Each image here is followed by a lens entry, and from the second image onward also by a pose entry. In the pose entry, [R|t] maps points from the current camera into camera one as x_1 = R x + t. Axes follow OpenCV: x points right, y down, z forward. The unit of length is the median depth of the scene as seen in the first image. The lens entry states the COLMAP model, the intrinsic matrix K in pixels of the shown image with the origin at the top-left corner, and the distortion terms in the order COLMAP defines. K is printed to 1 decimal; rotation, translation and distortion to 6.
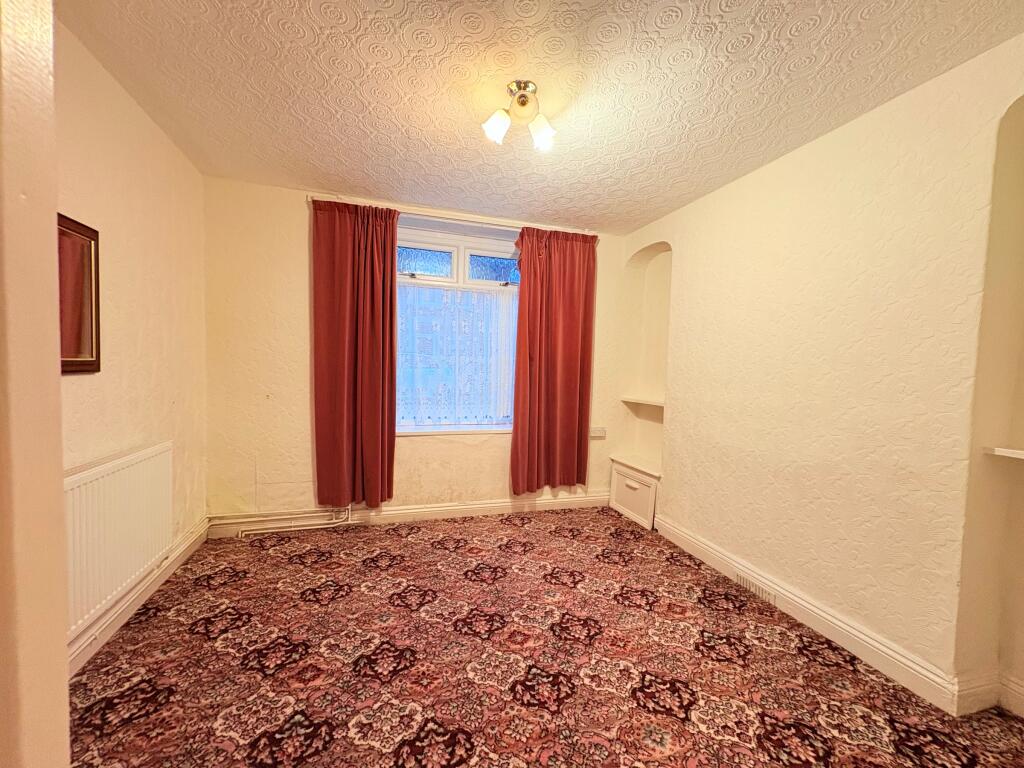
lens RADIAL K [[412.6, 0, 518.3], [0, 412.6, 390.2], [0, 0, 1]] dist [-0.002955, -0.000664]
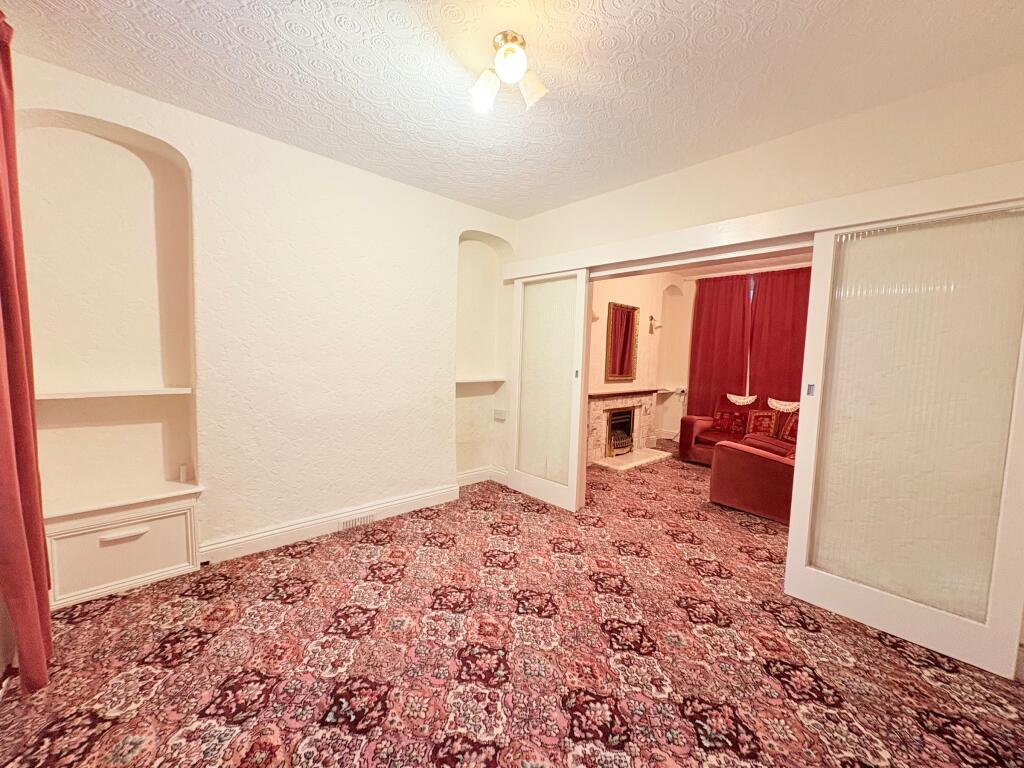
lens RADIAL K [[412.6, 0, 520.0], [0, 412.6, 380.9], [0, 0, 1]] dist [-0.002955, -0.000664]
pose [[-0.434418, -0.103761, 0.894715, -0.861350], [0.009687, 0.992747, 0.119834, -0.092404], [-0.900659, 0.060725, -0.430262, 1.356493]]
